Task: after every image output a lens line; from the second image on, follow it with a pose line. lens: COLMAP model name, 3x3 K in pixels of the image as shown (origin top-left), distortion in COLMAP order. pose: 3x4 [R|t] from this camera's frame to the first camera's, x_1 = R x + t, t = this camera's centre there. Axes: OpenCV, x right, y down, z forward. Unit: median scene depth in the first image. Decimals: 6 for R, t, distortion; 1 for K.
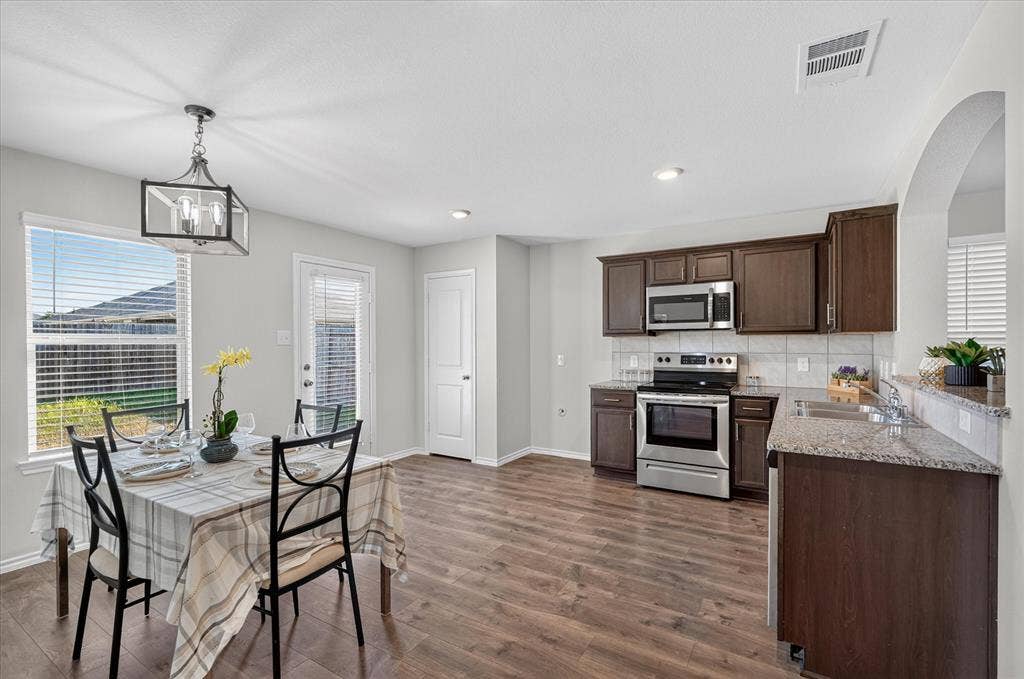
lens RADIAL K [[464.7, 0, 501.1], [0, 464.7, 343.7], [0, 0, 1]] dist [-0.000629, 0.000140]
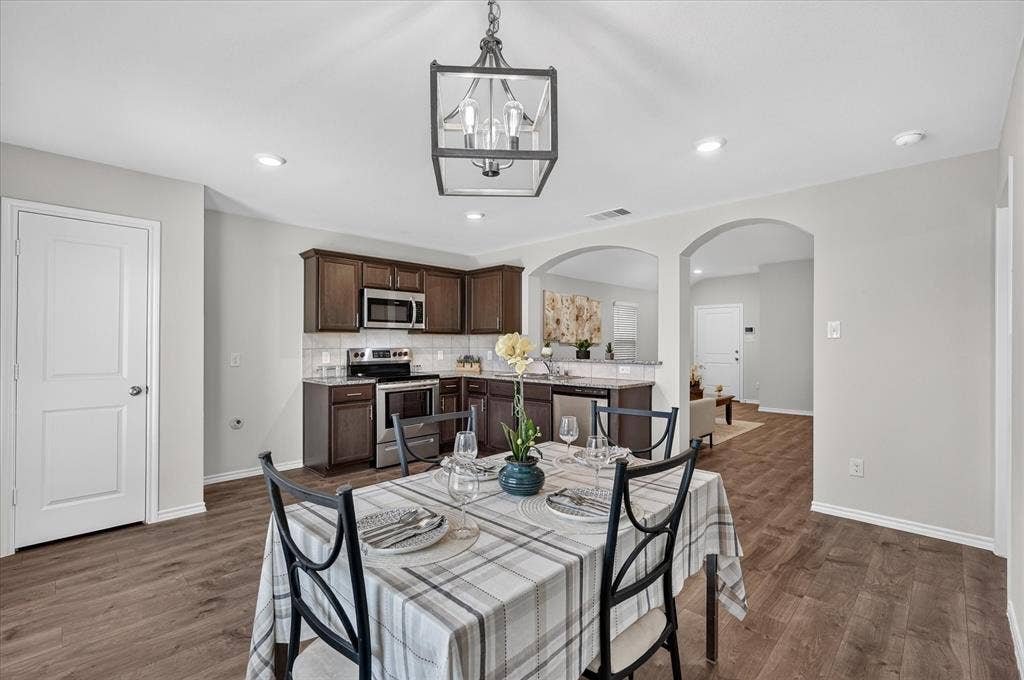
lens RADIAL K [[452.1, 0, 509.5], [0, 452.1, 343.9], [0, 0, 1]] dist [-0.000543, 0.000723]
pose [[0.204363, 0.004234, 0.978886, -0.690937], [-0.000223, 0.999991, -0.004279, 0.014470], [-0.978895, 0.000657, 0.204362, 0.476006]]
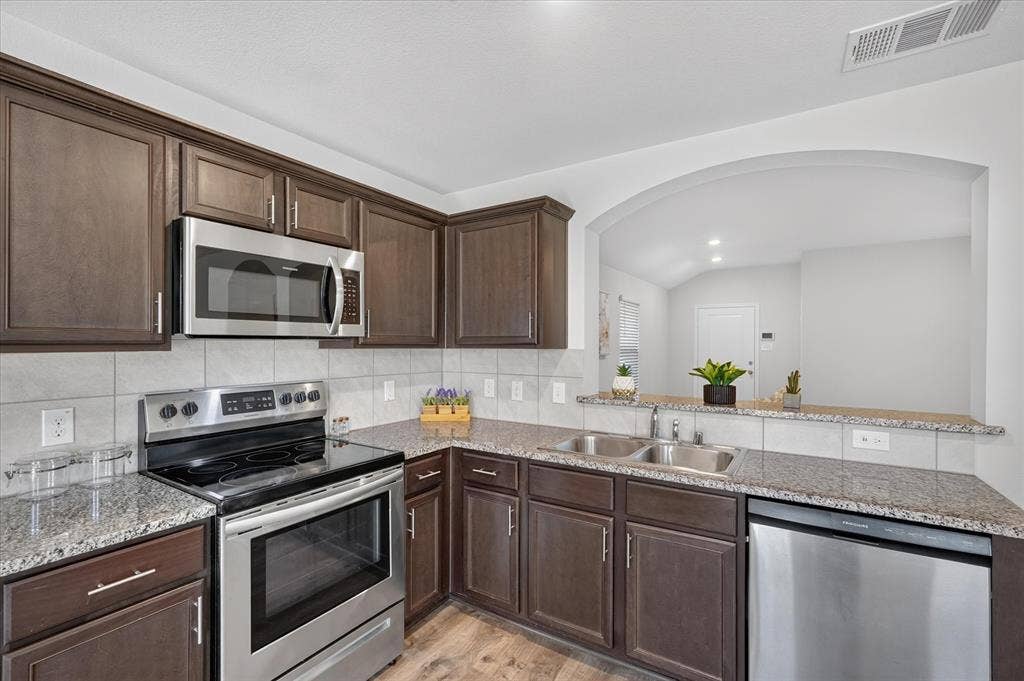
lens RADIAL K [[452.1, 0, 509.5], [0, 452.1, 344.4], [0, 0, 1]] dist [-0.000543, 0.000723]
pose [[0.002250, 0.003913, 0.999990, -0.037174], [-0.001321, 0.999991, -0.003910, -0.022372], [-0.999997, -0.001312, 0.002255, 0.790579]]
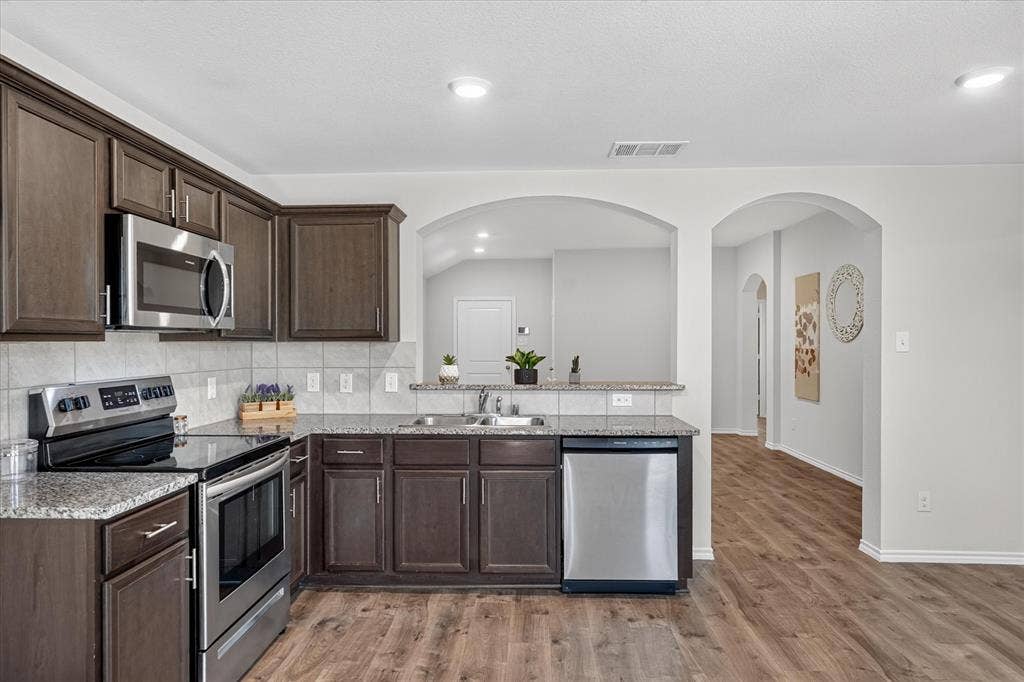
lens RADIAL K [[609.1, 0, 507.8], [0, 609.1, 338.4], [0, 0, 1]] dist [0.004302, 0.000960]
pose [[-0.504269, 0.009495, 0.863494, -0.287495], [0.005316, 0.999955, -0.007892, -0.014908], [-0.863530, 0.000610, -0.504297, 1.038482]]
